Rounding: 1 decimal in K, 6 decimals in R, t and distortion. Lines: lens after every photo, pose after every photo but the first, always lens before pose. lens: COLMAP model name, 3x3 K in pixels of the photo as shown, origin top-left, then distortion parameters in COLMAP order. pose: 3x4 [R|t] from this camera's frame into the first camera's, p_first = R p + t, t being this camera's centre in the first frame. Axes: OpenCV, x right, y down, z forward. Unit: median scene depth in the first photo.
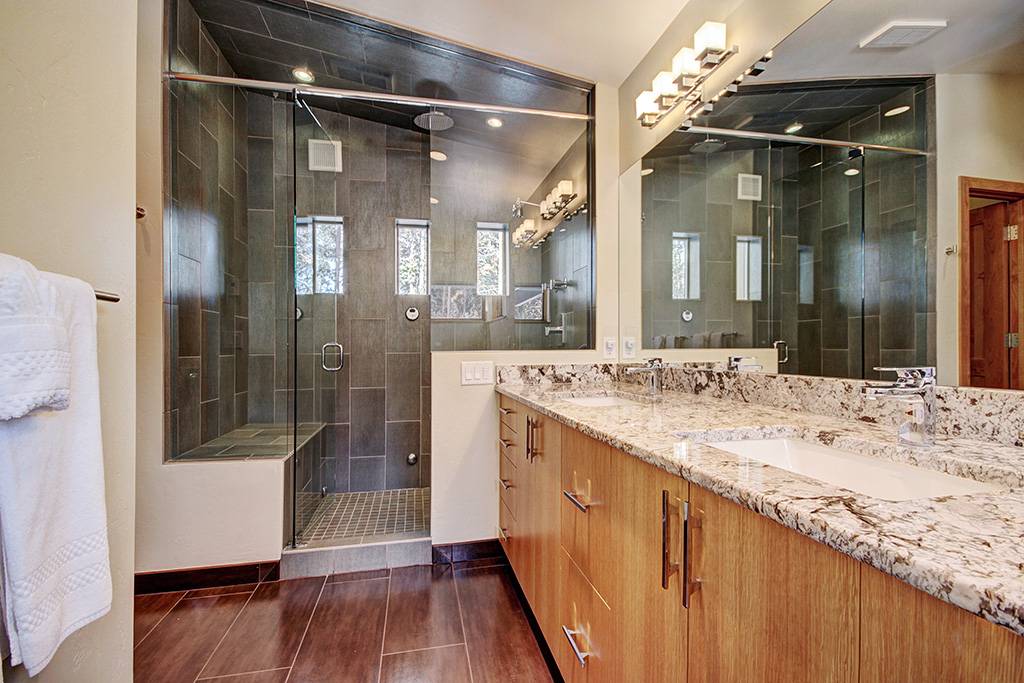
lens RADIAL K [[492.9, 0, 513.4], [0, 492.9, 343.7], [0, 0, 1]] dist [-0.027687, -0.000941]
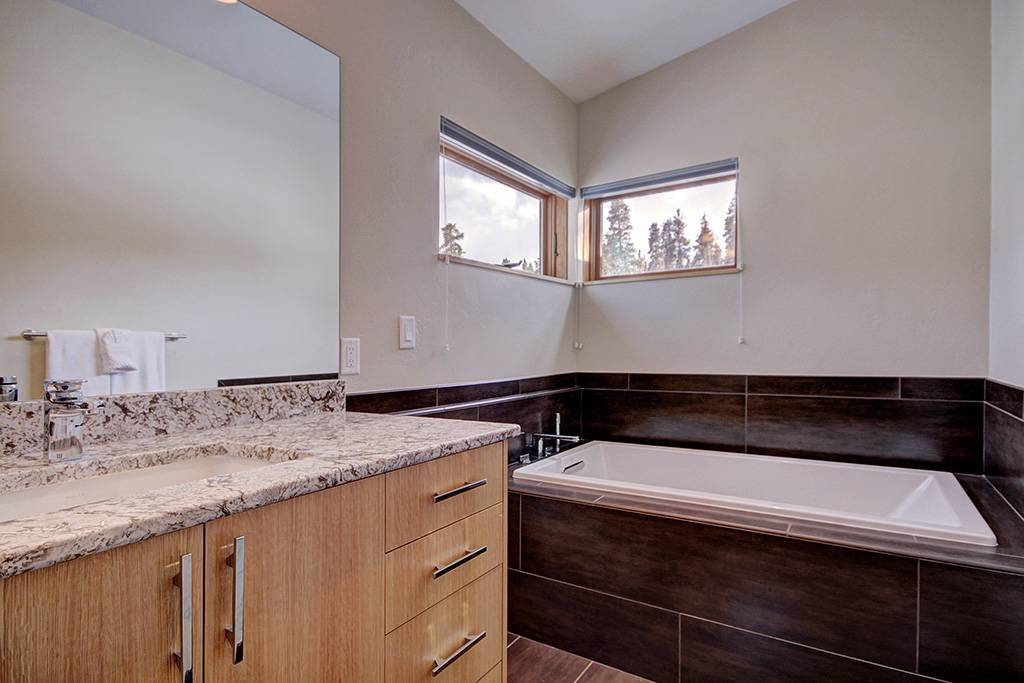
lens RADIAL K [[525.4, 0, 511.6], [0, 525.4, 347.3], [0, 0, 1]] dist [-0.000635, -0.000022]
pose [[-0.699433, 0.015905, 0.714521, -0.685207], [0.013161, 0.999869, -0.009373, 0.006582], [-0.714577, 0.002849, -0.699551, 1.390640]]
